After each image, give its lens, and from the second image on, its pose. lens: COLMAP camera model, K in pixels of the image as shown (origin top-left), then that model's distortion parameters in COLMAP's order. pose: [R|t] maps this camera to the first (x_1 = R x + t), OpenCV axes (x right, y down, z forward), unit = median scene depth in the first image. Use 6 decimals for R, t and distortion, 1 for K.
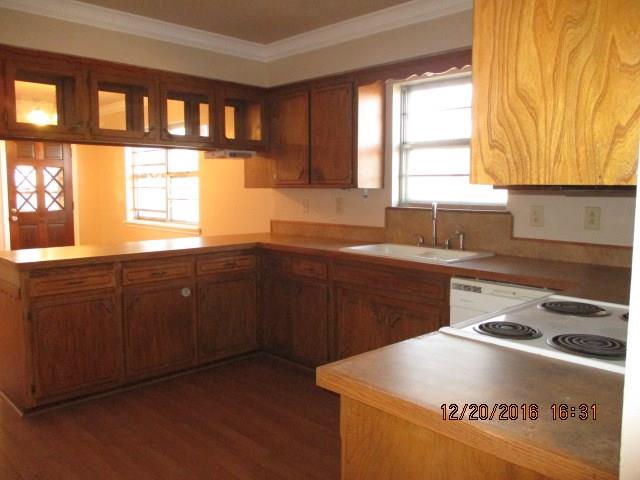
lens RADIAL K [[556.6, 0, 318.9], [0, 556.6, 241.2], [0, 0, 1]] dist [-0.002726, 0.013952]
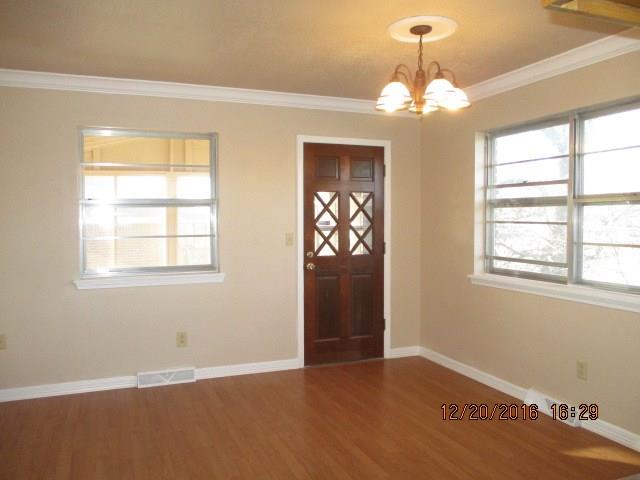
lens RADIAL K [[556.6, 0, 318.9], [0, 556.6, 243.8], [0, 0, 1]] dist [-0.002726, 0.013952]
pose [[0.933993, 0.015850, -0.356939, -0.284093], [-0.033037, 0.998567, -0.042103, -0.039030], [0.355760, 0.051116, 0.933178, 0.348308]]
